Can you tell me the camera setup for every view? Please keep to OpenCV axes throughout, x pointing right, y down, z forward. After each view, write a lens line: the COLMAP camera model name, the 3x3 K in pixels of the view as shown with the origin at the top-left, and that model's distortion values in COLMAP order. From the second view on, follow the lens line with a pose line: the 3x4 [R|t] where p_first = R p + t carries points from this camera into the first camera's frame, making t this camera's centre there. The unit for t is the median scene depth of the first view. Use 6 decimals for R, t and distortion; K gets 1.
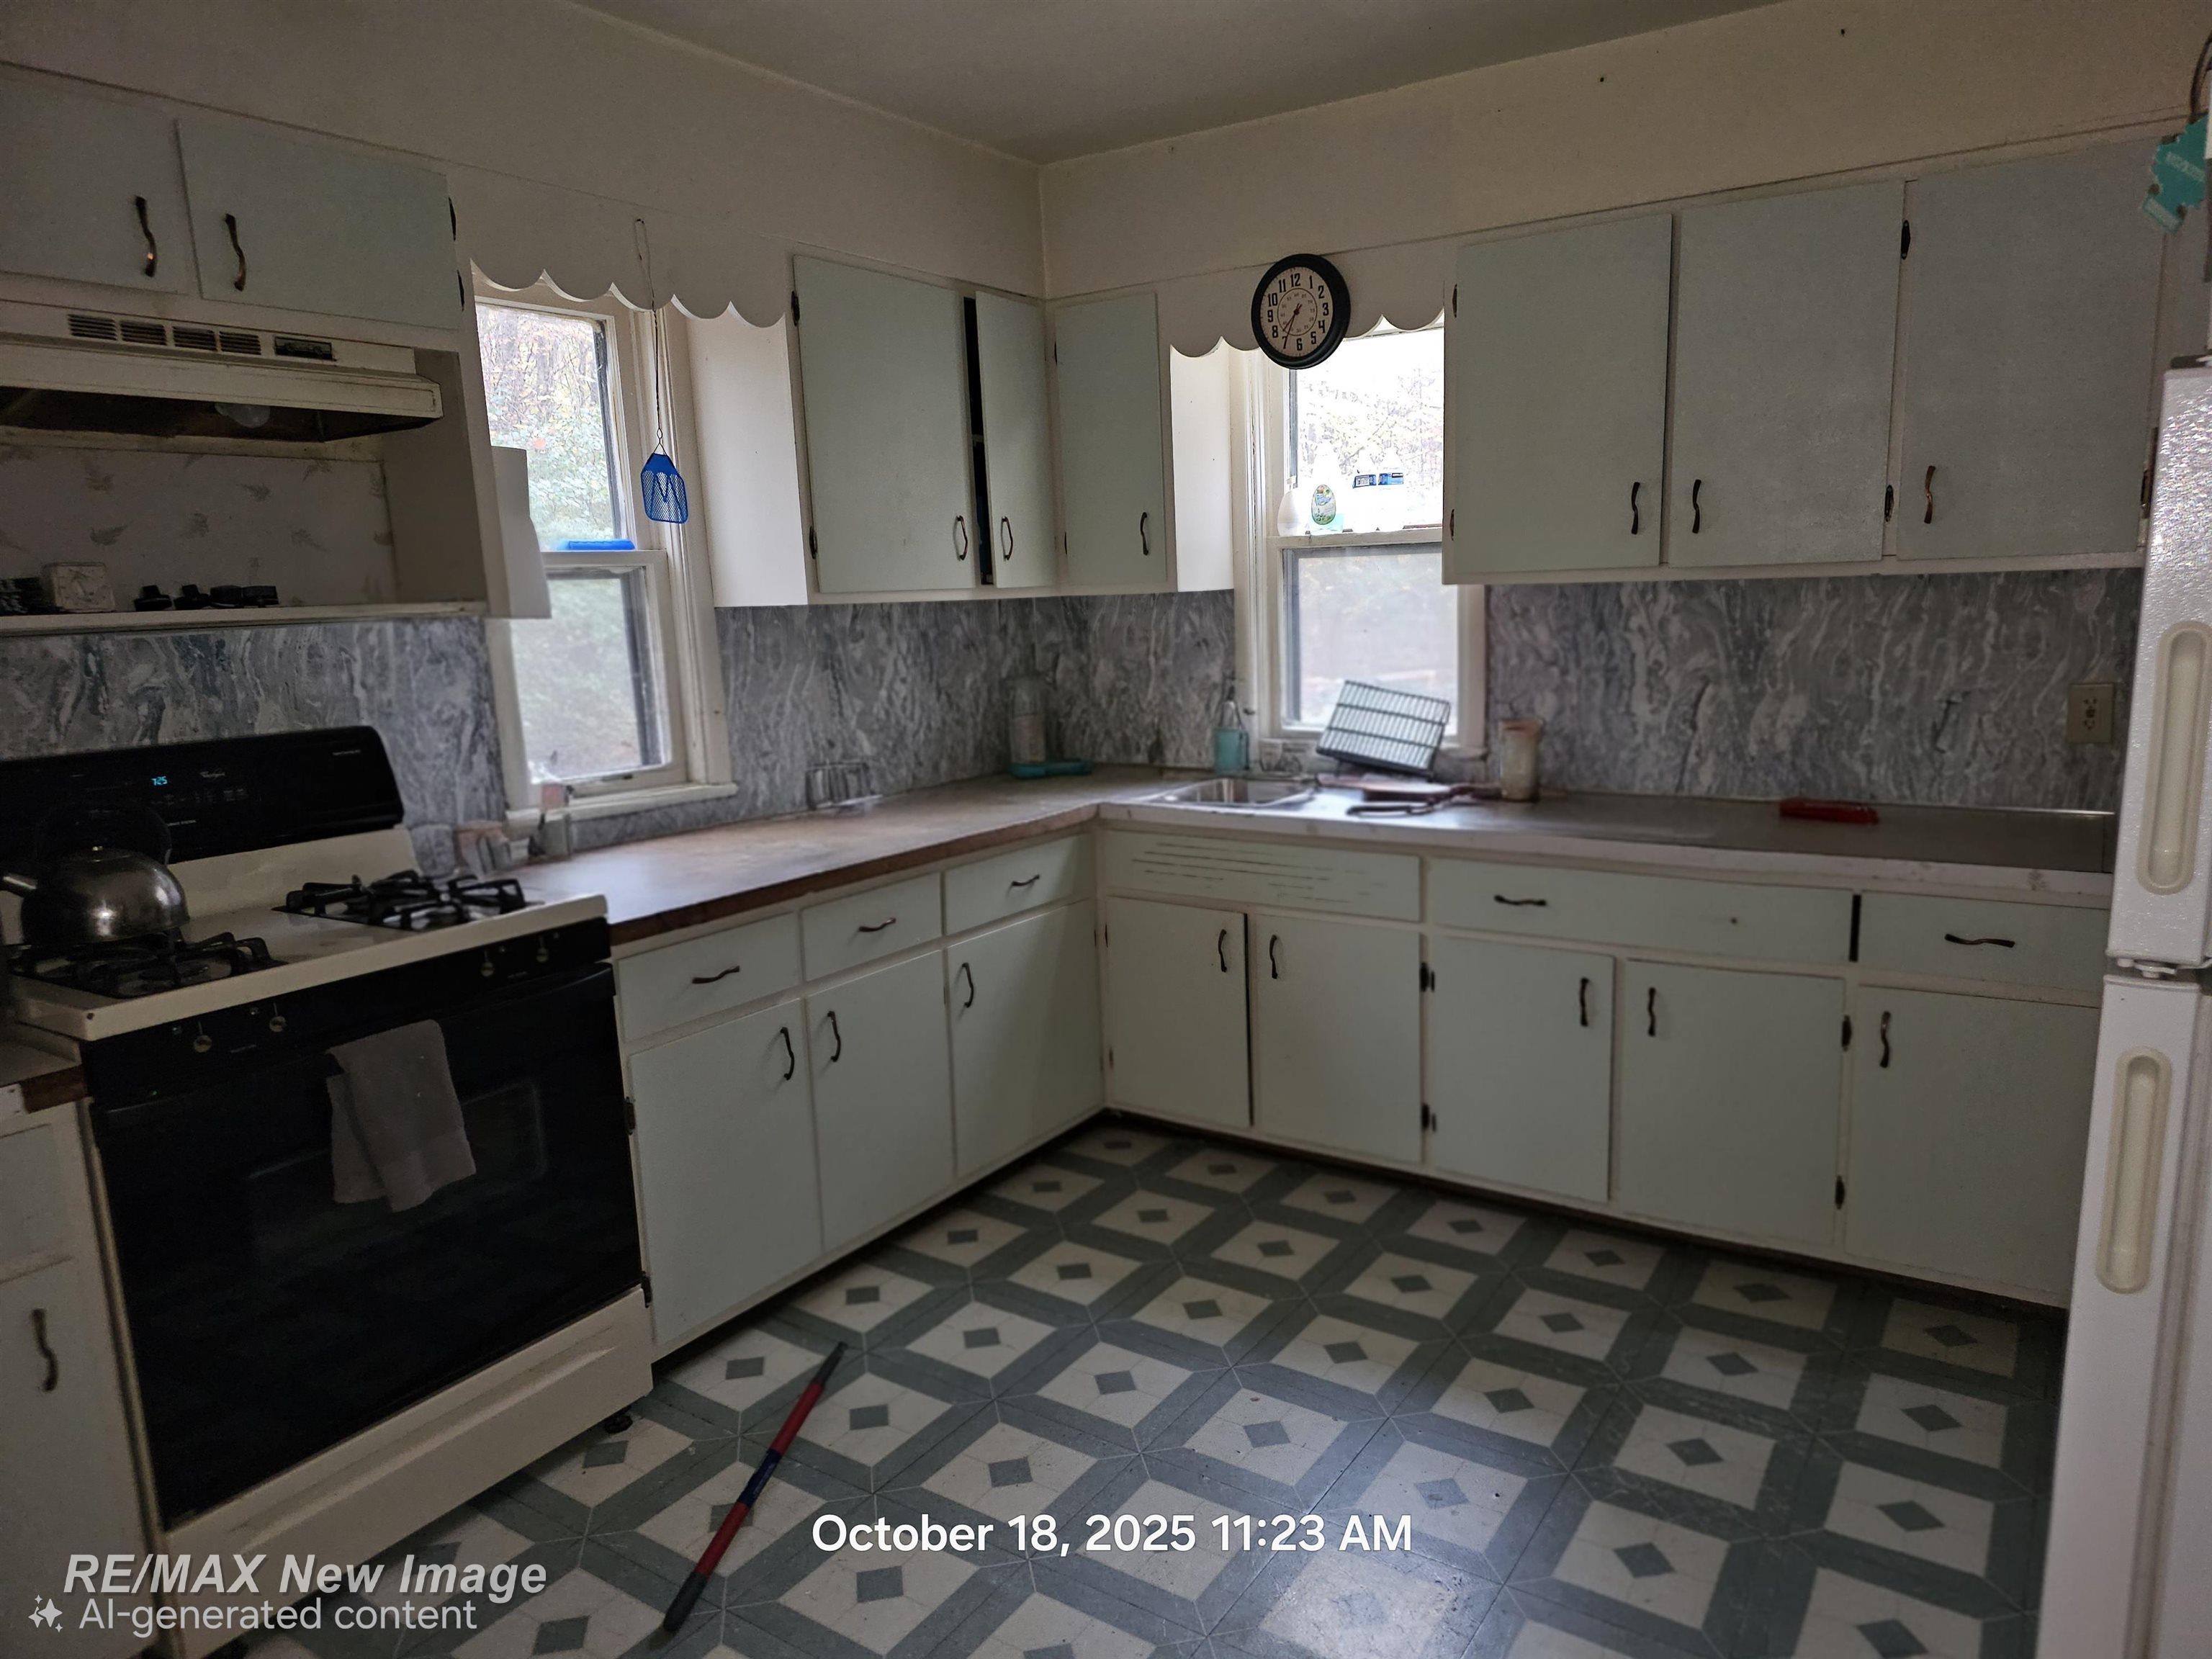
lens RADIAL K [[1477.6, 0, 1106.0], [0, 1477.6, 829.5], [0, 0, 1]] dist [0.047588, -0.046378]
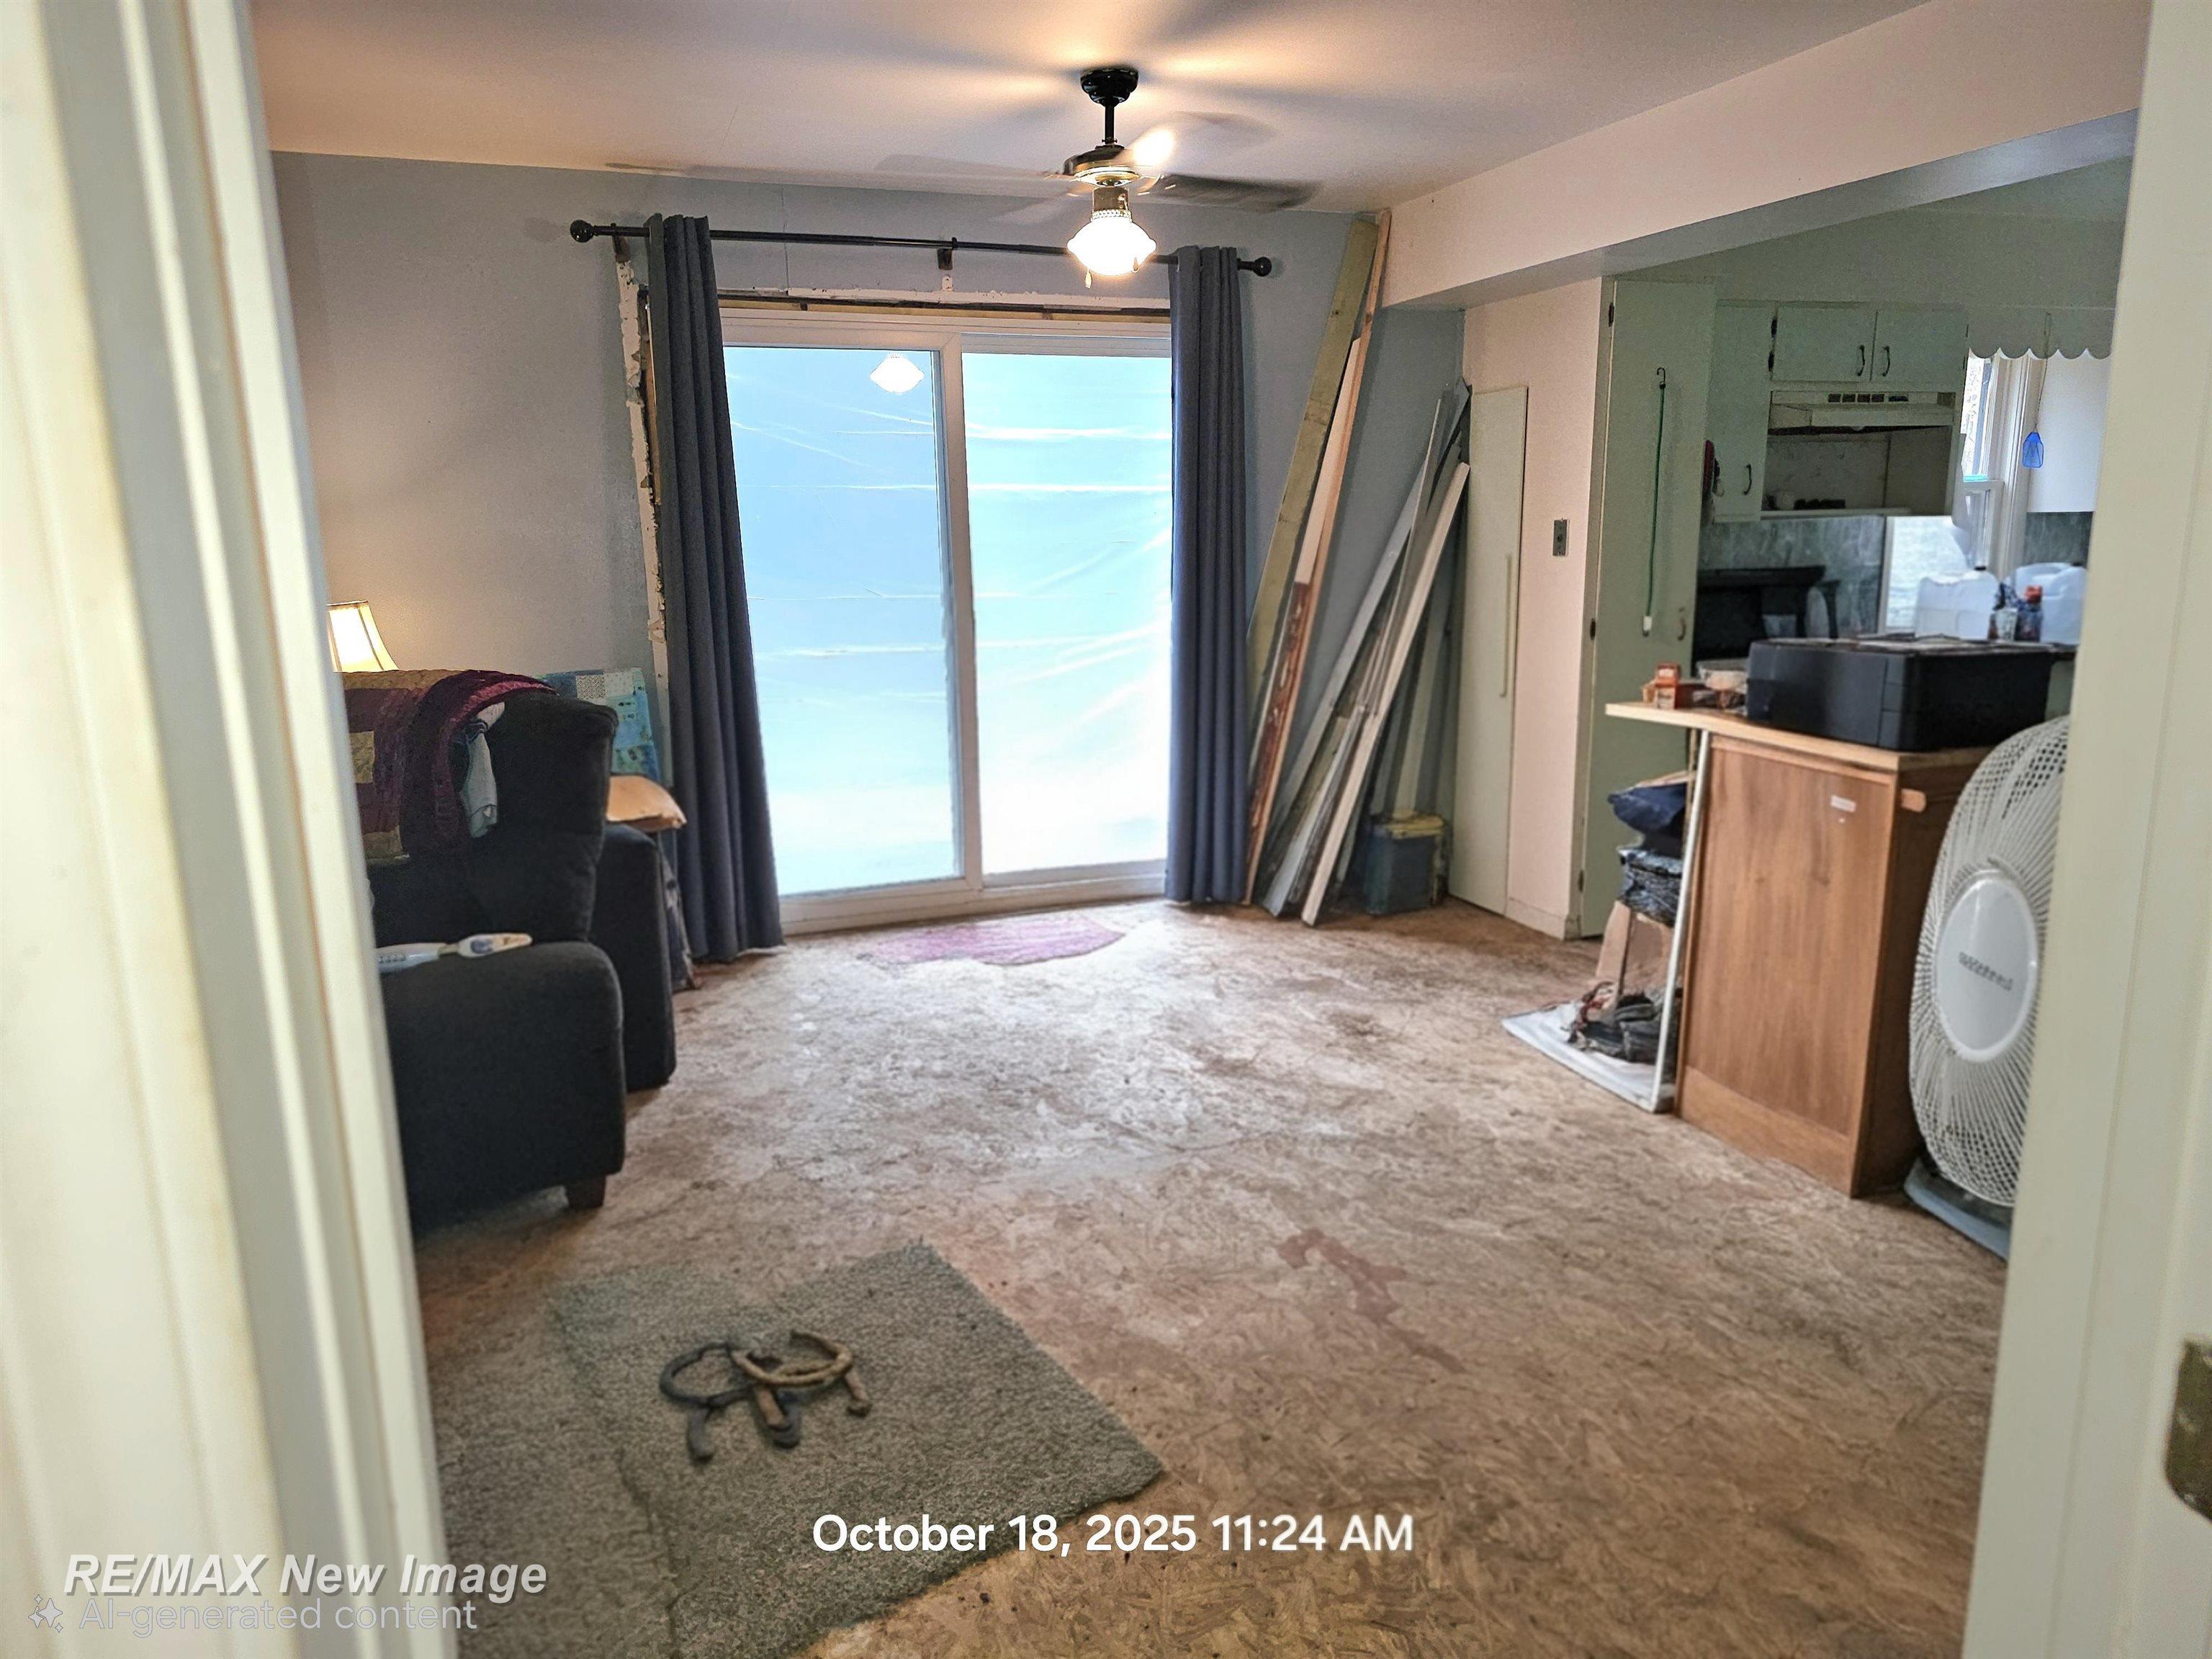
lens RADIAL K [[1477.6, 0, 1106.0], [0, 1477.6, 829.5], [0, 0, 1]] dist [0.047588, -0.046378]
pose [[0.793432, 0.149272, -0.590071, -0.037302], [-0.110635, 0.988681, 0.101344, 0.232647], [0.598520, -0.015127, 0.800965, -1.531666]]
